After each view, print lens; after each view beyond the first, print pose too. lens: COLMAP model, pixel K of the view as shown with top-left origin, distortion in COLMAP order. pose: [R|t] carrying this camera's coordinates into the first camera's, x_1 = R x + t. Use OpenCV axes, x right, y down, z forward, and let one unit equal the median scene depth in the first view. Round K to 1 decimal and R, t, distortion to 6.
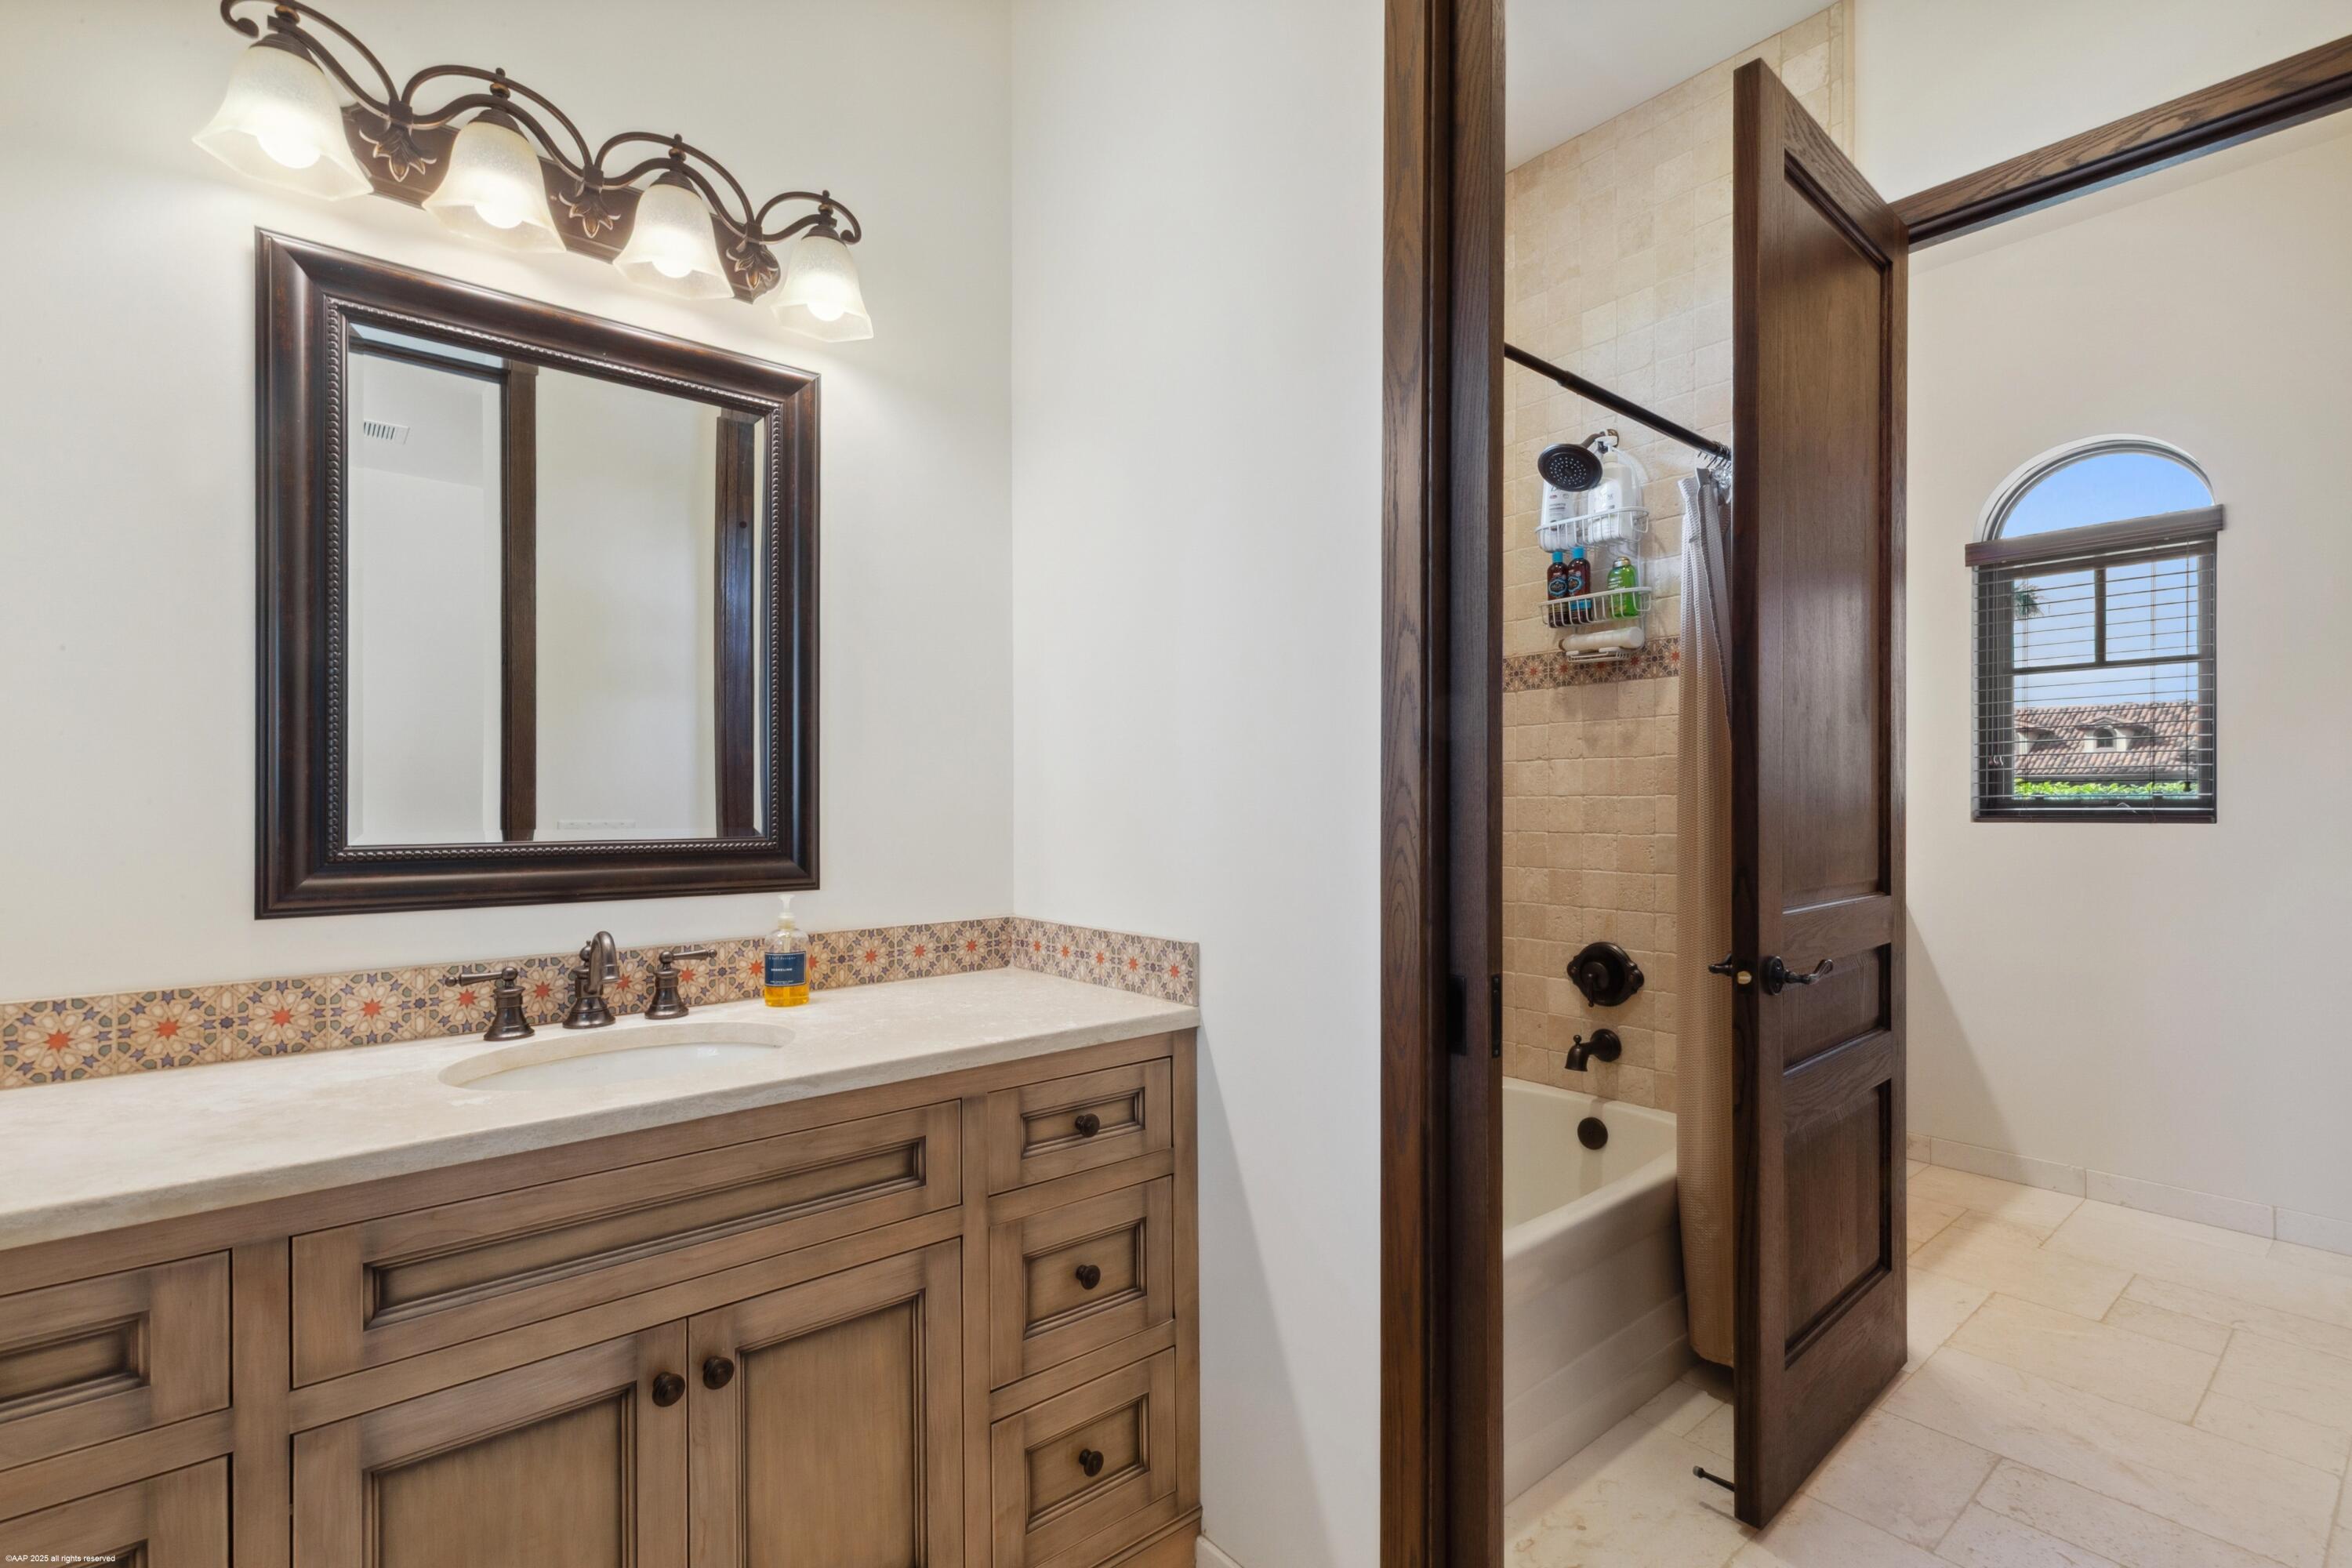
lens RADIAL K [[1101.8, 0, 1181.8], [0, 1101.8, 804.6], [0, 0, 1]] dist [0.002371, -0.000005]
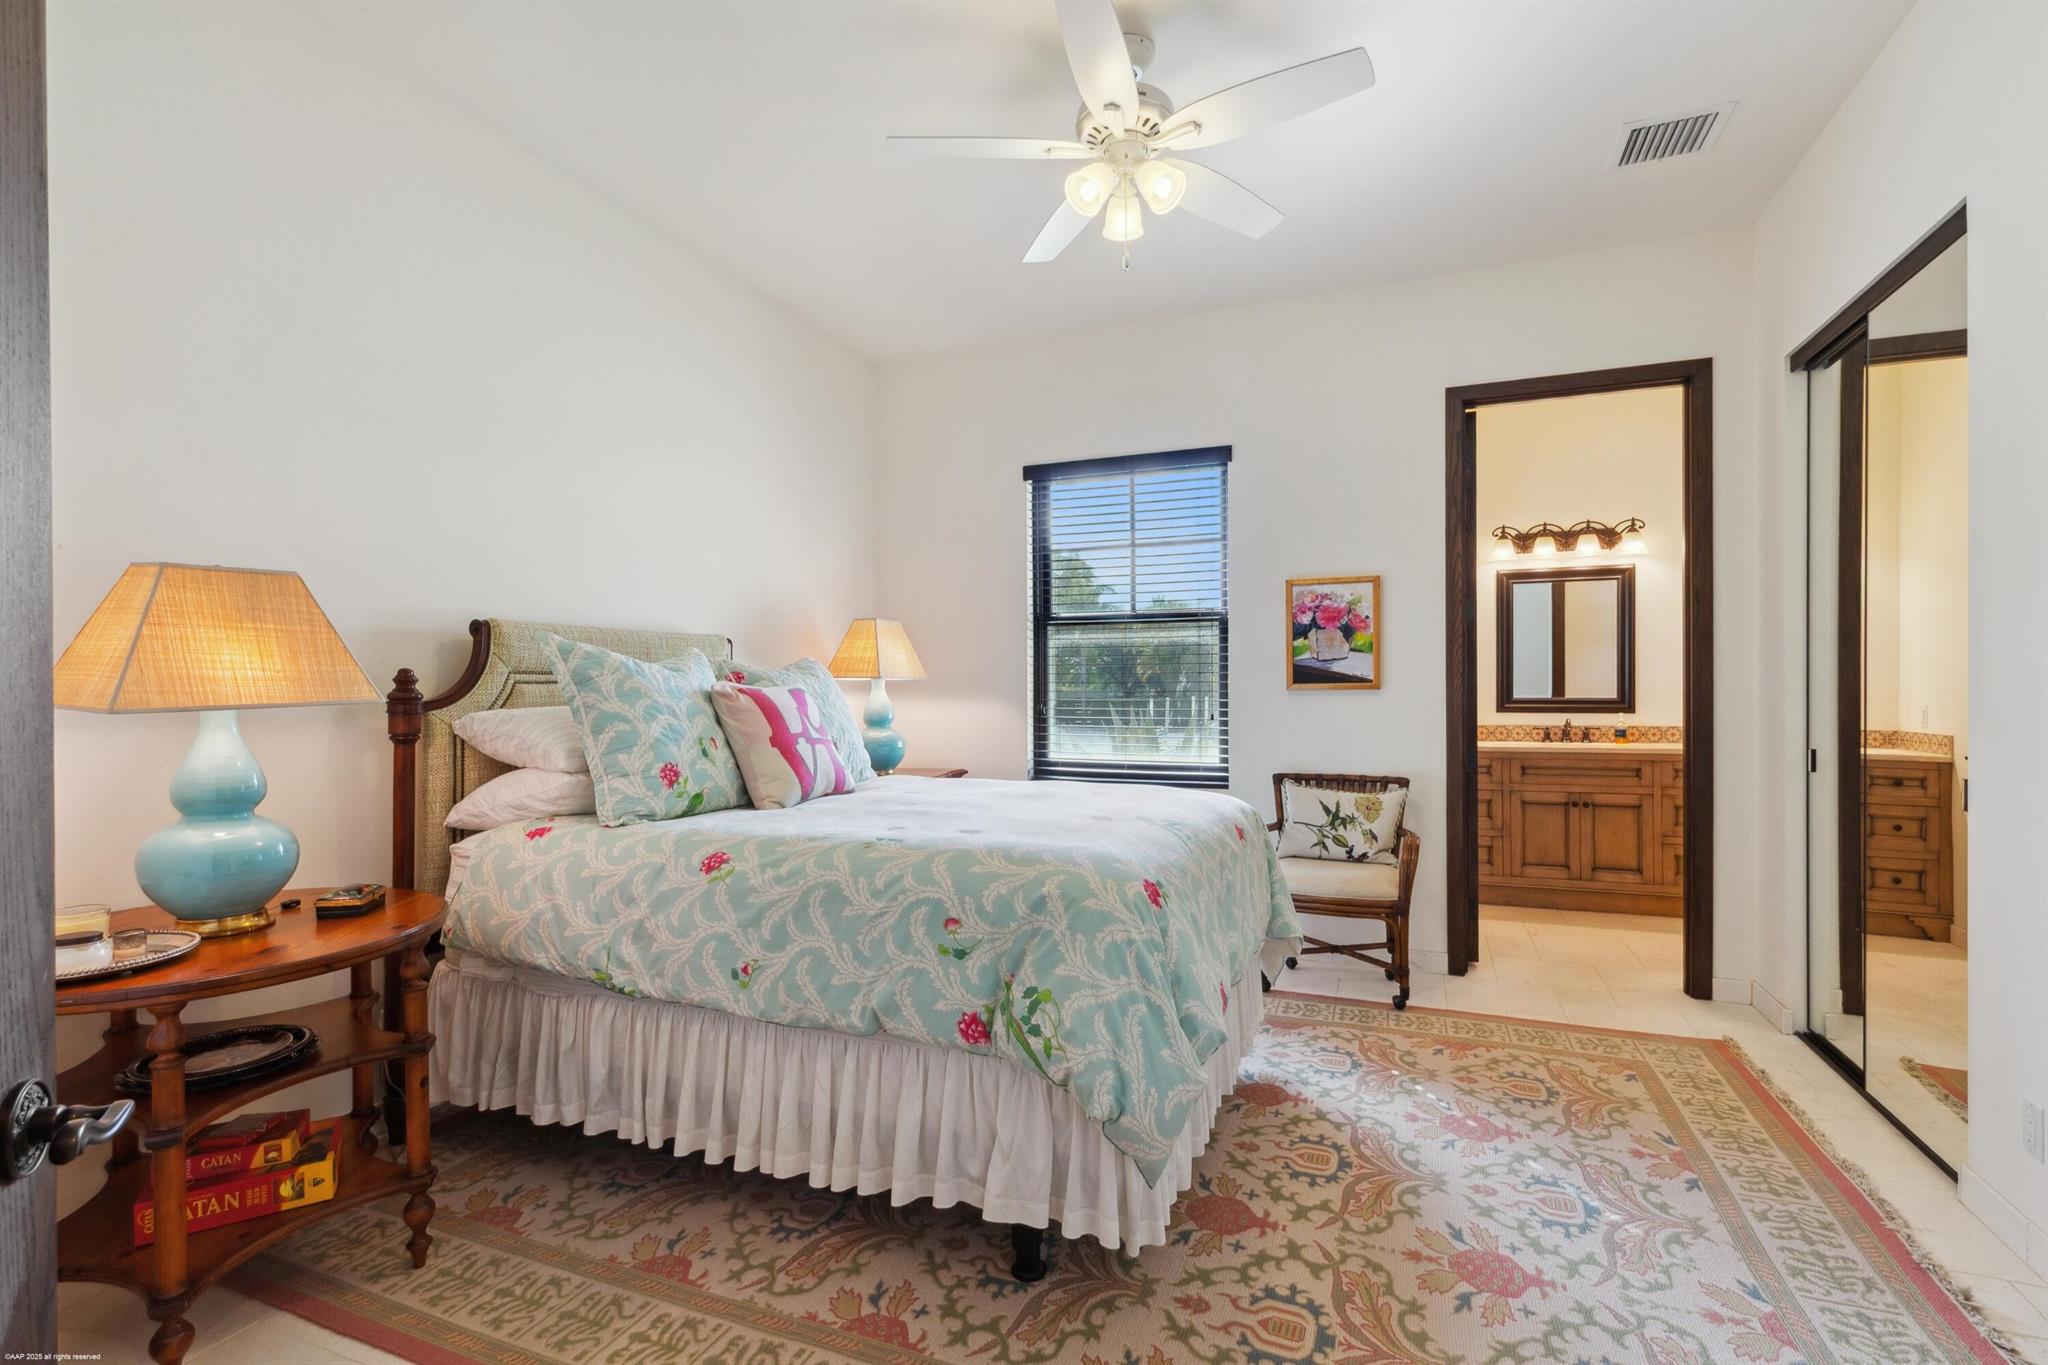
lens RADIAL K [[959.4, 0, 1034.8], [0, 959.4, 679.7], [0, 0, 1]] dist [0.002371, -0.000005]
pose [[0.459509, -0.005263, -0.888157, 1.982410], [0.006638, 0.999975, -0.002492, -0.040702], [0.888148, -0.004750, 0.459533, -2.767303]]
